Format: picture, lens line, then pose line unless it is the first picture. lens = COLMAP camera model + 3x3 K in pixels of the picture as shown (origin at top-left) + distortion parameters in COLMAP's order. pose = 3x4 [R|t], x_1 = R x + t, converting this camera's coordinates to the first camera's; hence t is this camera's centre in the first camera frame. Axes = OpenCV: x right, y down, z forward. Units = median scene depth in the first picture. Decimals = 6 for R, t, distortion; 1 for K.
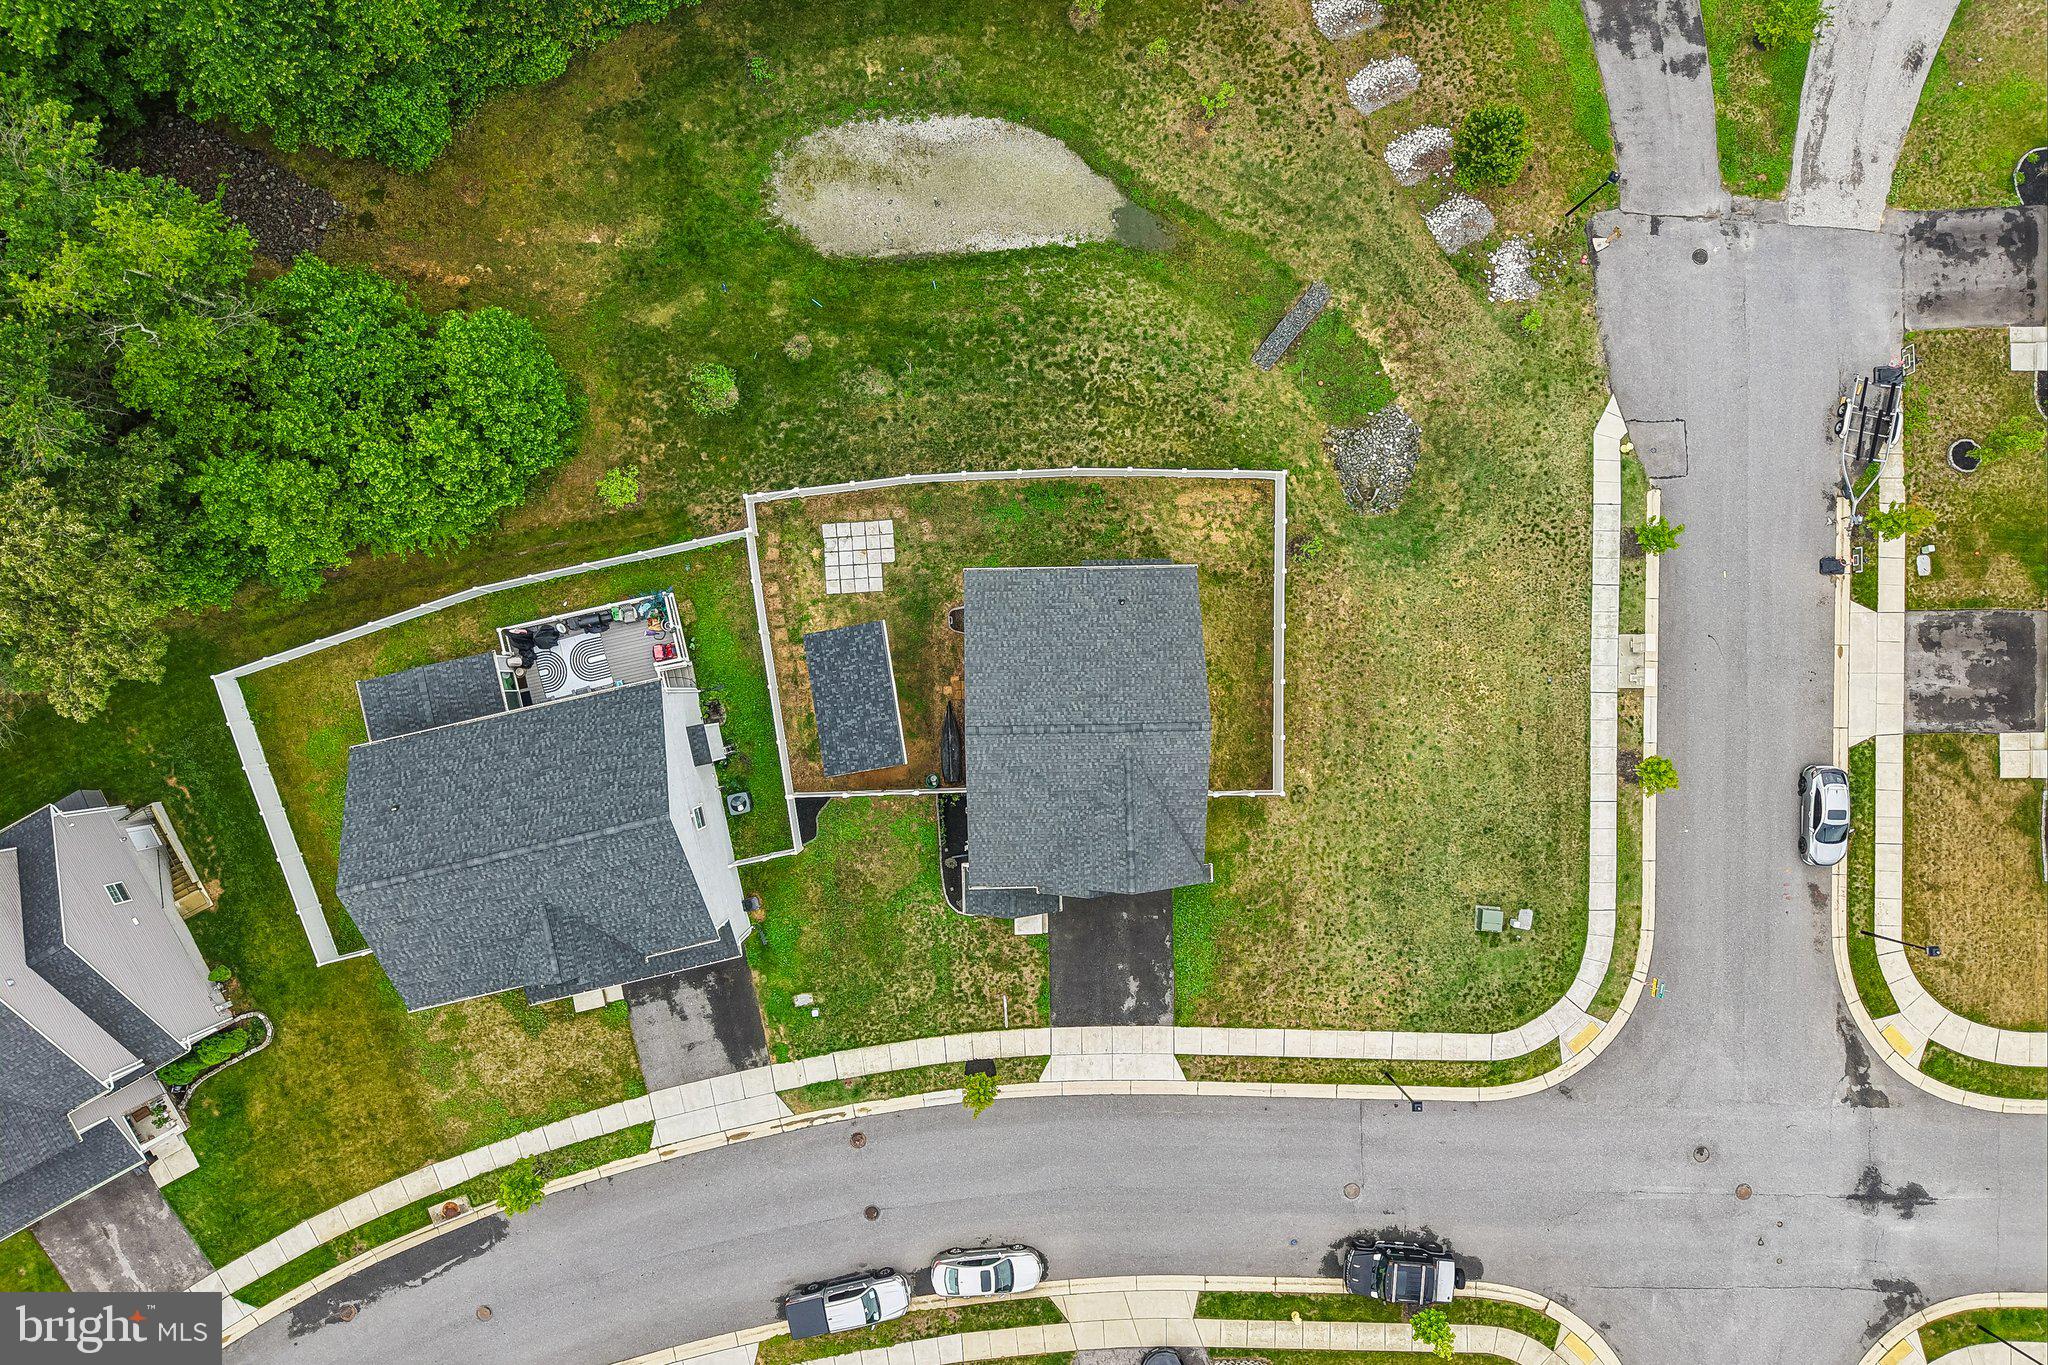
lens RADIAL K [[1371.5, 0, 1032.8], [0, 1371.5, 674.4], [0, 0, 1]] dist [0.039557, -0.038283]
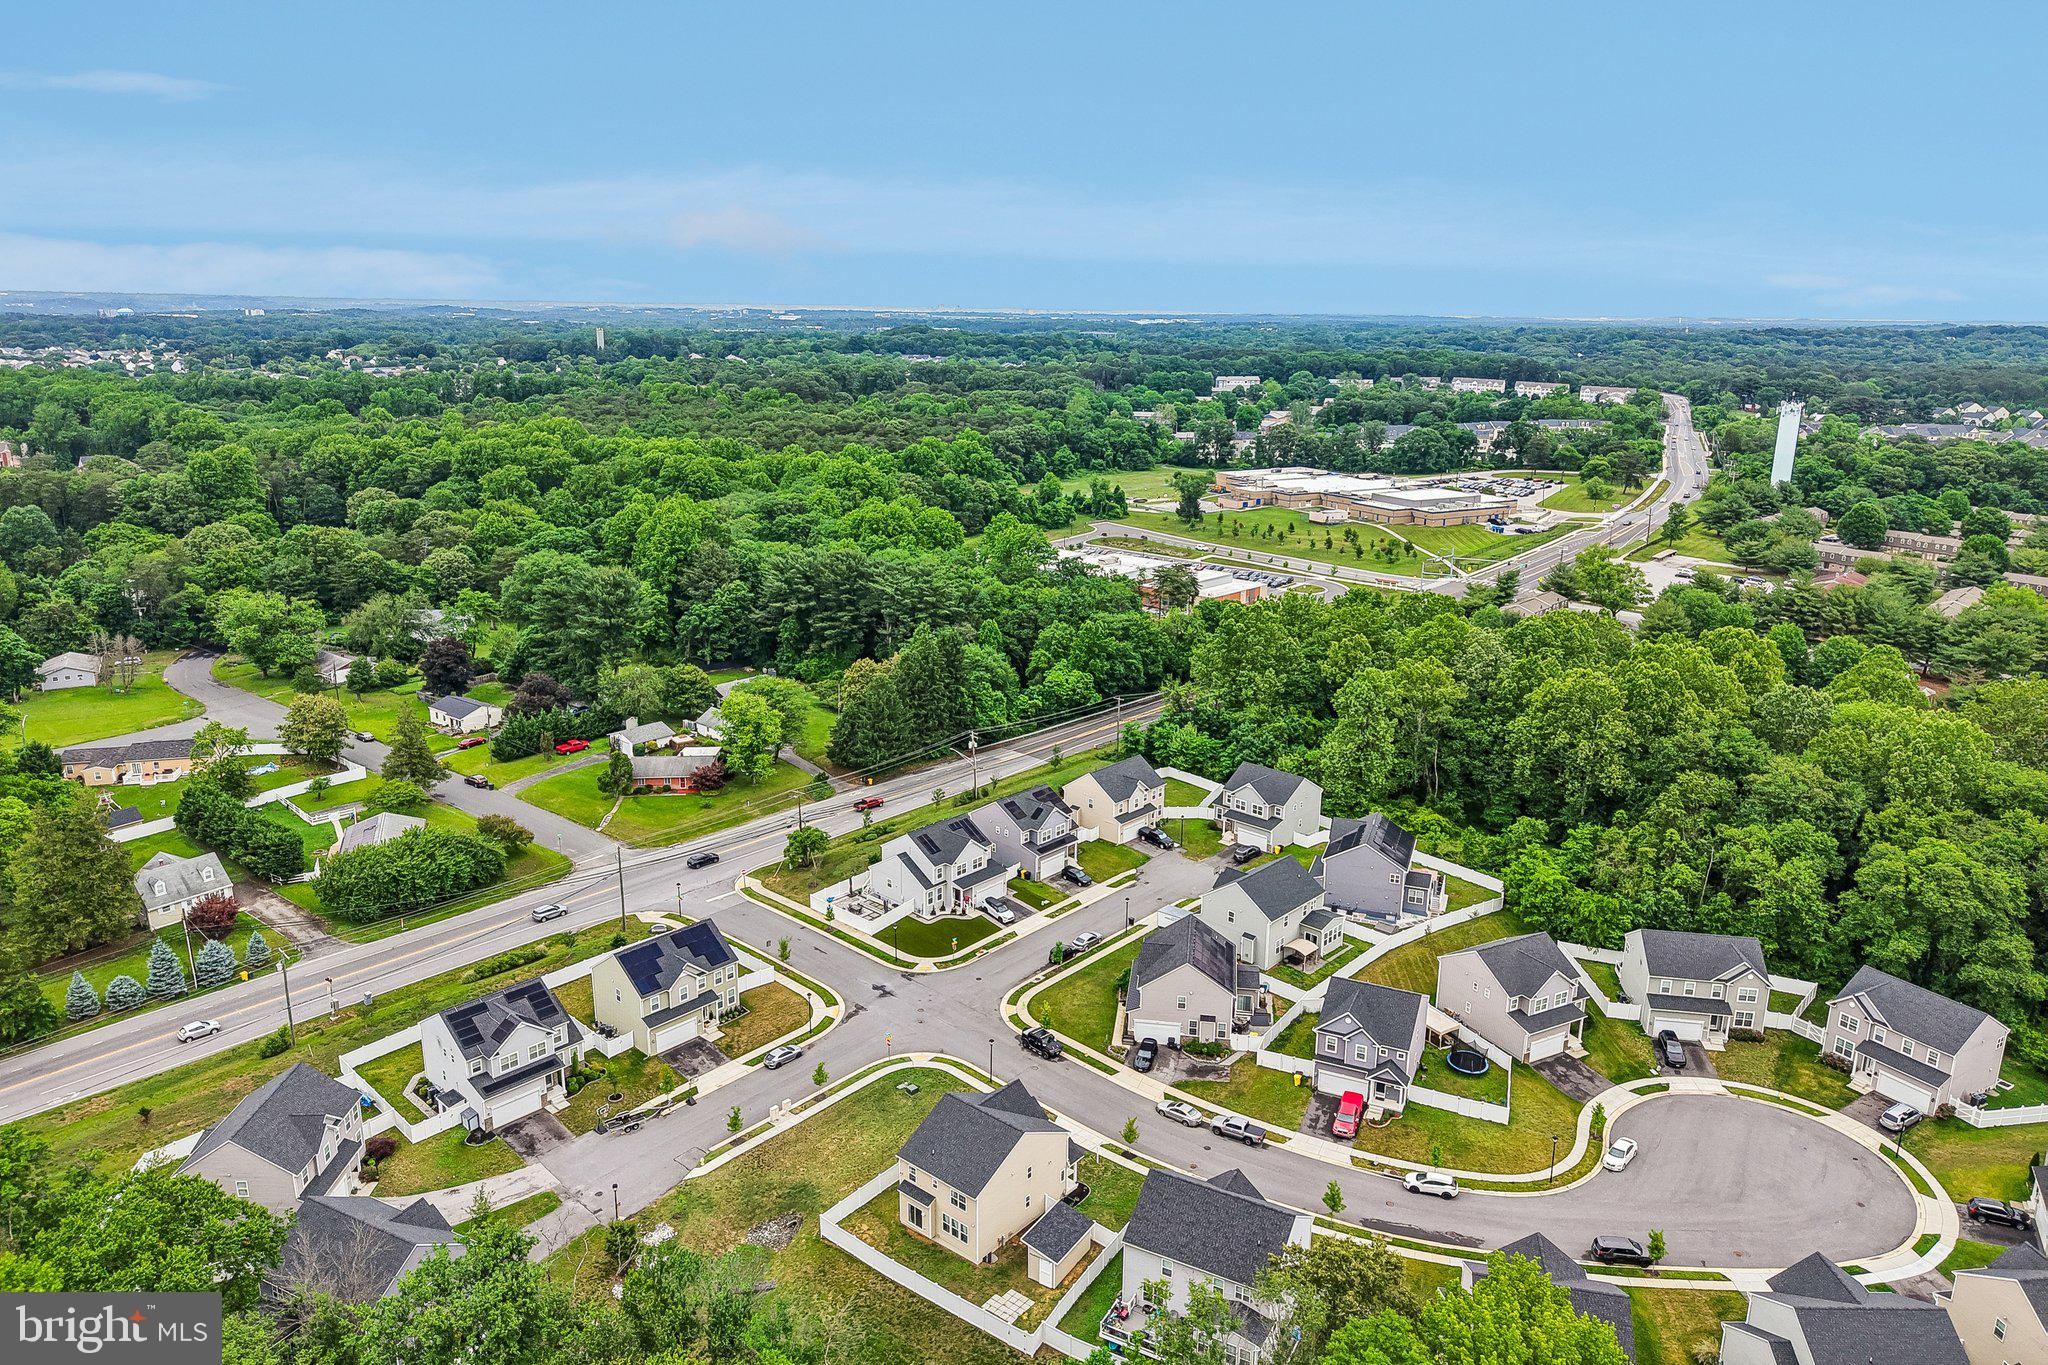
lens RADIAL K [[1371.5, 0, 1020.8], [0, 1371.5, 700.2], [0, 0, 1]] dist [0.039557, -0.038283]
pose [[-0.741967, -0.214547, 0.635181, -1.115508], [0.669981, -0.202343, 0.714271, -1.201253], [-0.024720, 0.955525, 0.293874, -0.299598]]
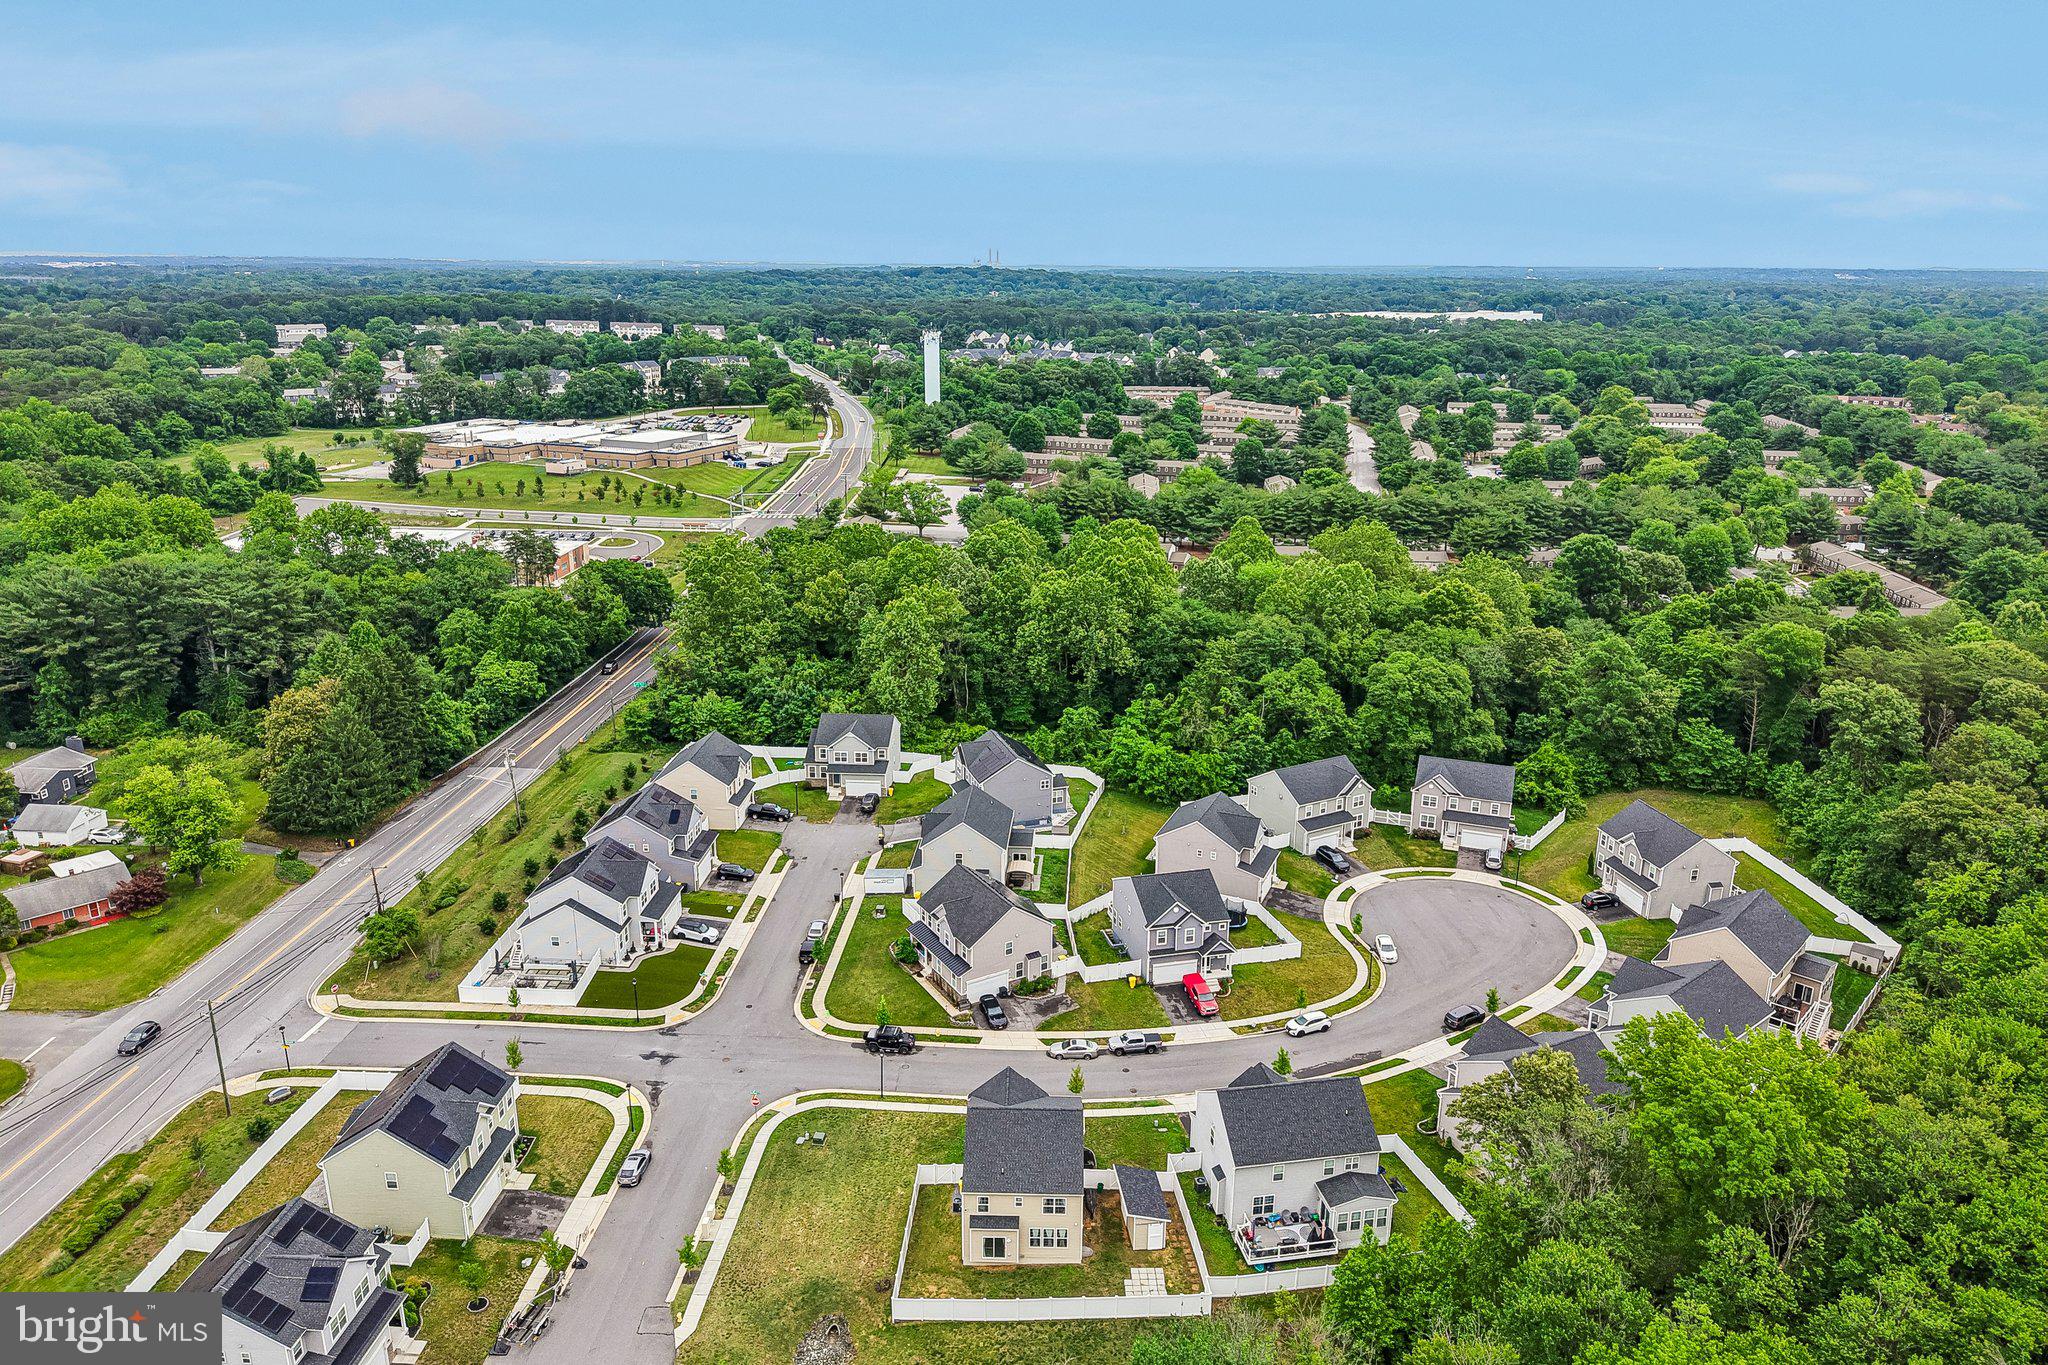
lens RADIAL K [[1371.5, 0, 1034.4], [0, 1371.5, 697.9], [0, 0, 1]] dist [0.039557, -0.038283]
pose [[-0.998667, -0.043981, 0.026999, -0.004422], [0.039224, -0.306896, 0.950934, -1.492971], [-0.033537, 0.950726, 0.308212, -0.225239]]
